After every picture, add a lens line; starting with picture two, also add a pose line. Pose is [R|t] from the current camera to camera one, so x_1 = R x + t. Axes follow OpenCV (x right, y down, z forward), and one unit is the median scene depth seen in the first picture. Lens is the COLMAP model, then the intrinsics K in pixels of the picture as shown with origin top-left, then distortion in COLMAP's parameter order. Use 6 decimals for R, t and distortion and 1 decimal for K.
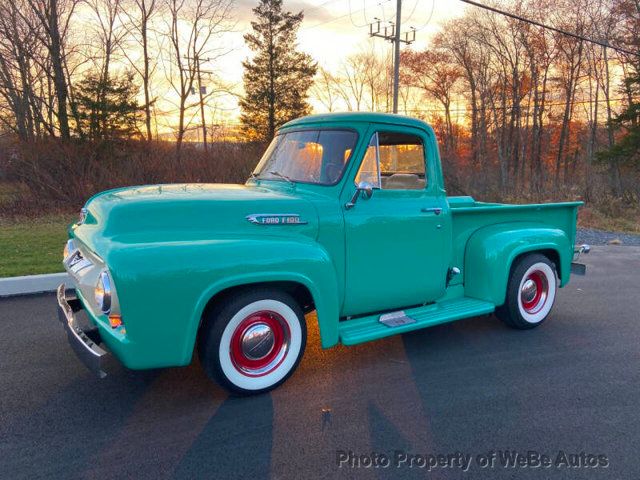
lens RADIAL K [[480.8, 0, 323.1], [0, 480.8, 235.9], [0, 0, 1]] dist [0.112265, -0.132163]
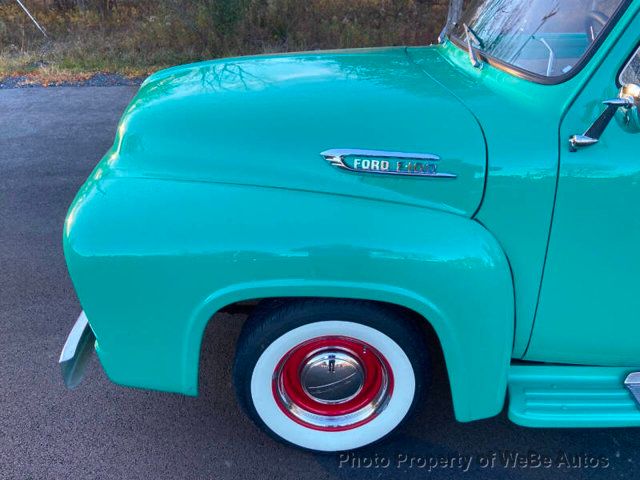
lens RADIAL K [[542.0, 0, 320.3], [0, 542.0, 238.1], [0, 0, 1]] dist [0.115009, -0.142961]
pose [[0.818038, 0.232050, -0.526277, 0.125314], [-0.046521, 0.938698, 0.341586, -0.122455], [0.573280, -0.254948, 0.778686, 0.451185]]
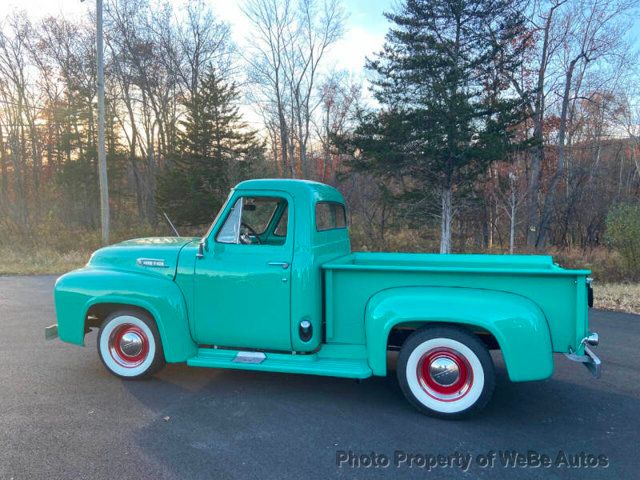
lens RADIAL K [[480.8, 0, 317.5], [0, 480.8, 244.6], [0, 0, 1]] dist [0.112265, -0.132163]
pose [[0.653701, 0.029350, -0.756183, 1.125456], [-0.086530, 0.995593, -0.036160, -0.066740], [0.751789, 0.089070, 0.653360, 0.353825]]
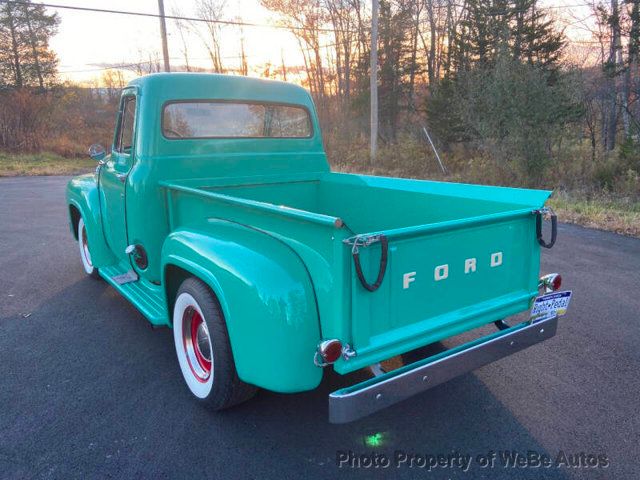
lens RADIAL K [[481.5, 0, 323.2], [0, 481.5, 237.3], [0, 0, 1]] dist [0.103967, -0.114740]
pose [[0.031243, 0.190473, -0.981195, 1.223386], [-0.120490, 0.975233, 0.185479, -0.167552], [0.992223, 0.112429, 0.053419, 1.370238]]
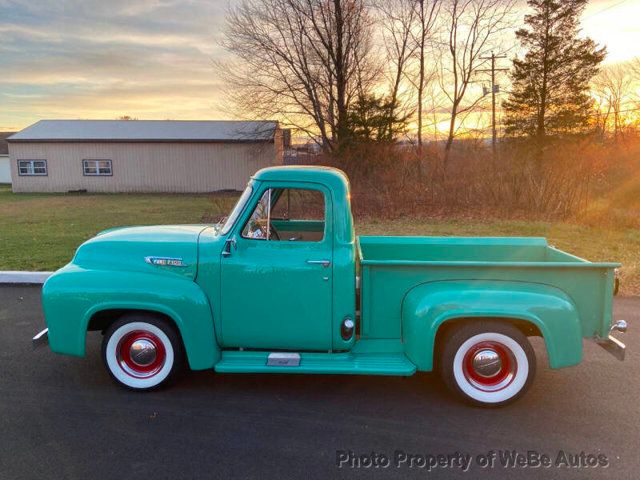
lens RADIAL K [[481.5, 0, 318.6], [0, 481.5, 236.1], [0, 0, 1]] dist [0.103967, -0.114740]
pose [[0.798674, 0.071852, -0.597460, 0.852344], [-0.067758, 0.997270, 0.029356, -0.142040], [0.597938, 0.017037, 0.801362, 0.172869]]
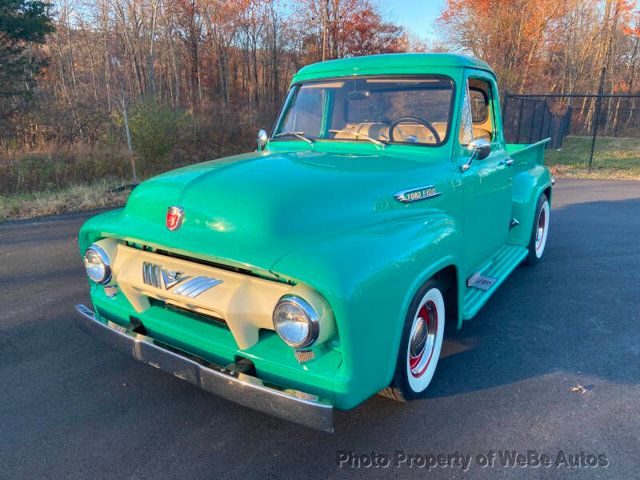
lens RADIAL K [[480.8, 0, 320.7], [0, 480.8, 242.3], [0, 0, 1]] dist [0.112265, -0.132163]
pose [[0.928050, -0.135566, 0.346907, -0.472074], [0.082586, 0.983122, 0.163253, -0.087233], [-0.363183, -0.122857, 0.923582, 0.234261]]
